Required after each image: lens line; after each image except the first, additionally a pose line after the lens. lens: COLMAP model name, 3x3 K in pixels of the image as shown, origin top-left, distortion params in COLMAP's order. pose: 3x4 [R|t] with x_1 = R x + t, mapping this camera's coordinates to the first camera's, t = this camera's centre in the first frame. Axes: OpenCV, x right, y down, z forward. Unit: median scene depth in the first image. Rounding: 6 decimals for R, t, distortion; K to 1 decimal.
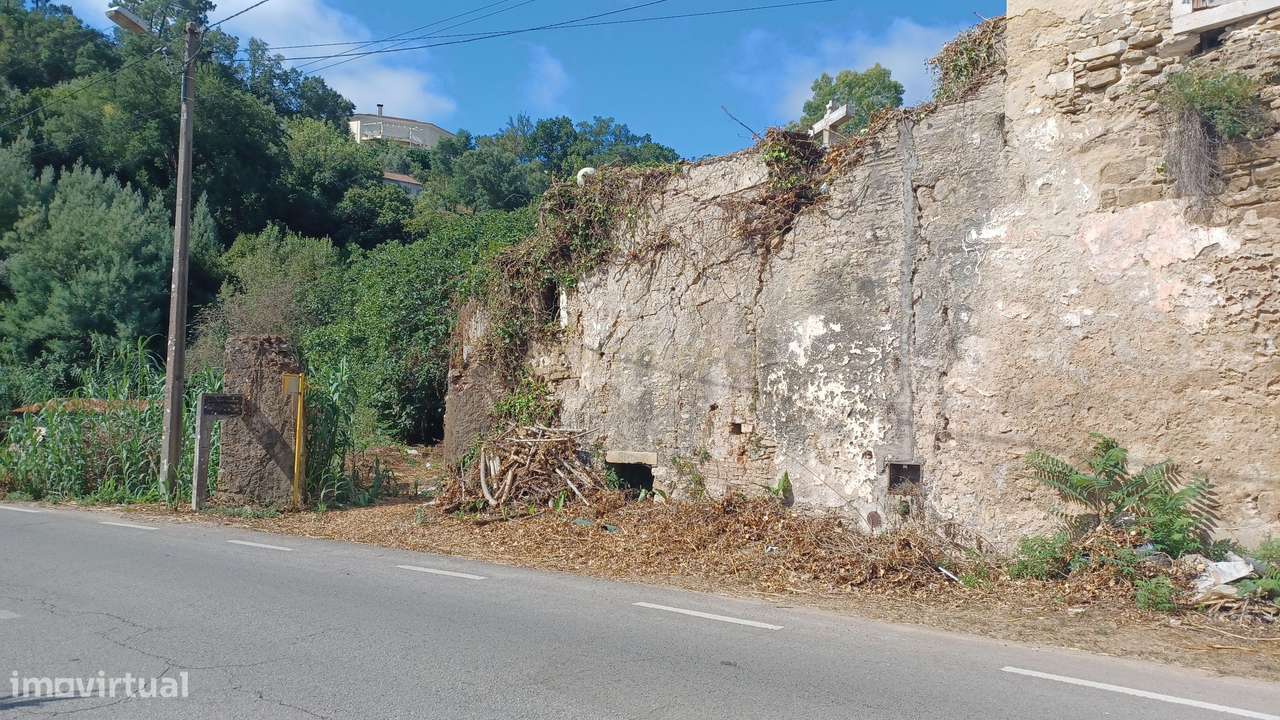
lens RADIAL K [[831.1, 0, 640.0], [0, 831.1, 360.0], [0, 0, 1]] dist [0.001901, -0.002328]
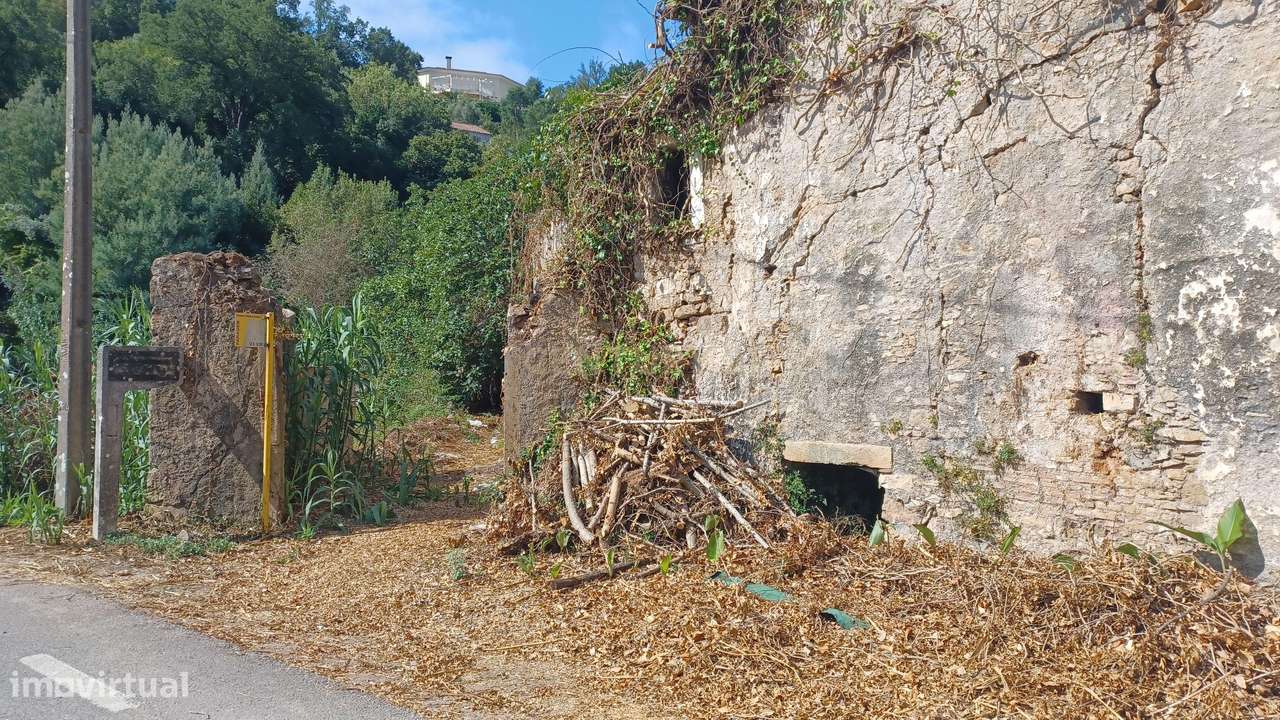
lens RADIAL K [[831.1, 0, 640.0], [0, 831.1, 360.0], [0, 0, 1]] dist [0.001901, -0.002328]
pose [[0.995927, -0.010824, -0.089508, -0.082013], [0.015173, 0.998729, 0.048058, 0.025765], [0.088874, -0.049221, 0.994826, 0.415662]]
